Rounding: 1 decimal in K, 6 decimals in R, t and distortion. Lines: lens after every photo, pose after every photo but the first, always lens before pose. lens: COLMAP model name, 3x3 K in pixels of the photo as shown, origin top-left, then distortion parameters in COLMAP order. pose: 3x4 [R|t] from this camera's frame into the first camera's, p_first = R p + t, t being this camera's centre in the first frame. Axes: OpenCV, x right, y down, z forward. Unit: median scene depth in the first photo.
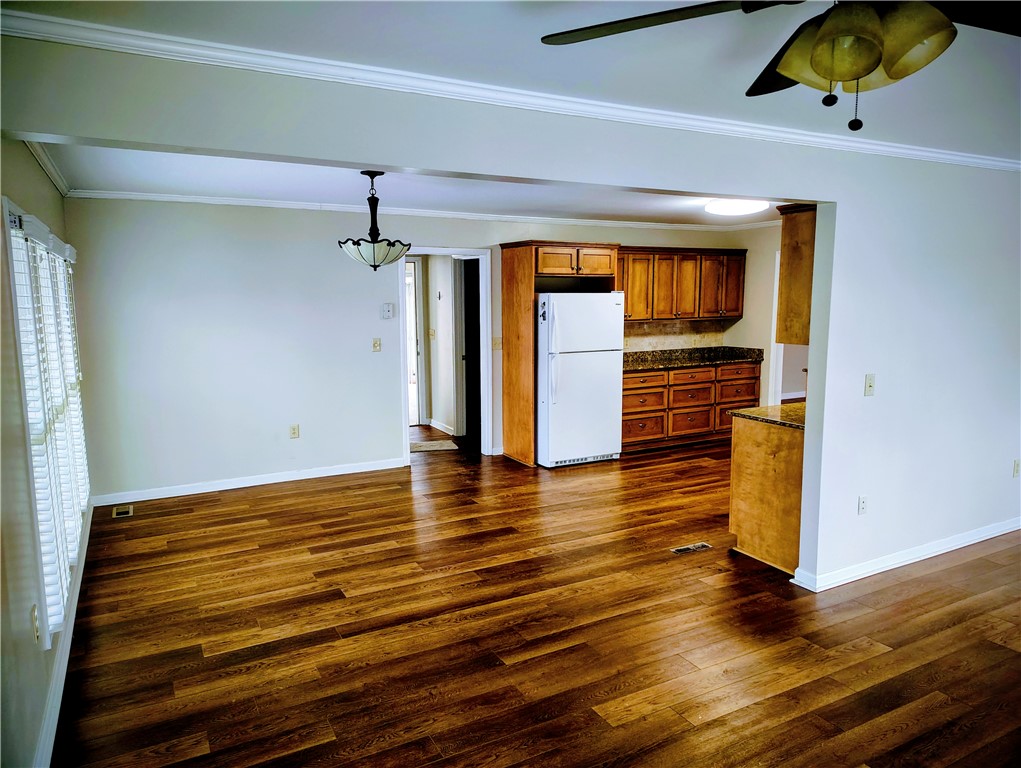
lens RADIAL K [[715.8, 0, 524.2], [0, 715.8, 378.5], [0, 0, 1]] dist [0.004581, -0.004825]
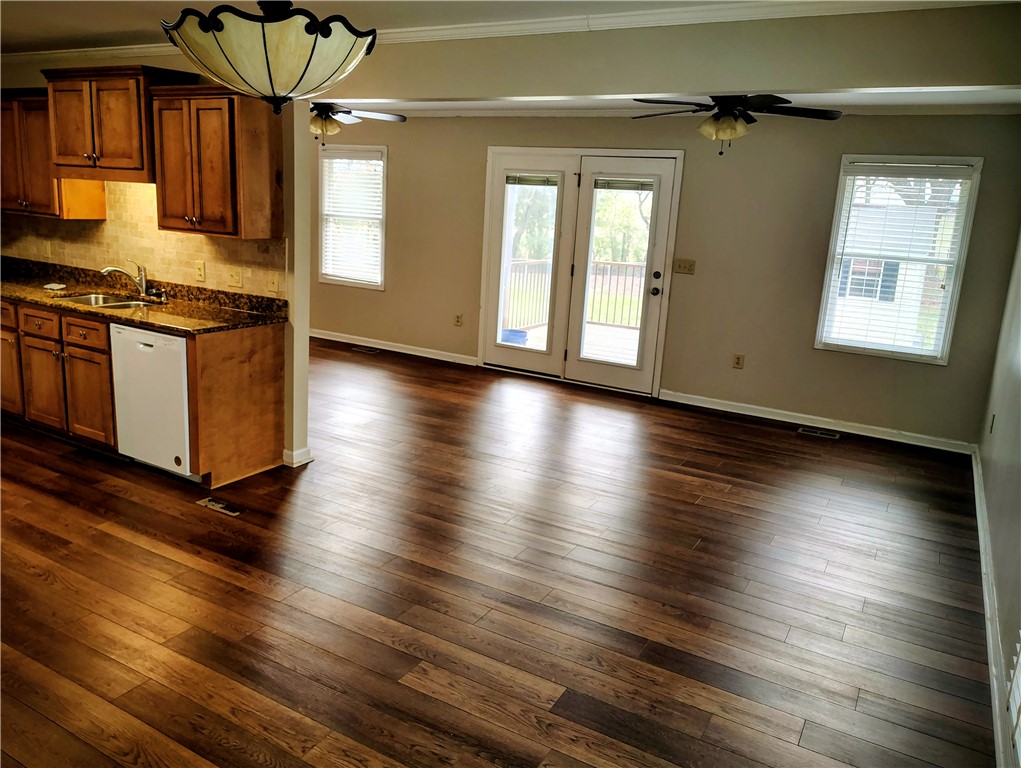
lens RADIAL K [[715.8, 0, 524.2], [0, 715.8, 378.5], [0, 0, 1]] dist [0.004581, -0.004825]
pose [[-0.529588, -0.228229, 0.816975, -0.596770], [0.044158, 0.954401, 0.295245, -0.128584], [-0.847105, 0.192434, -0.495361, 1.129205]]
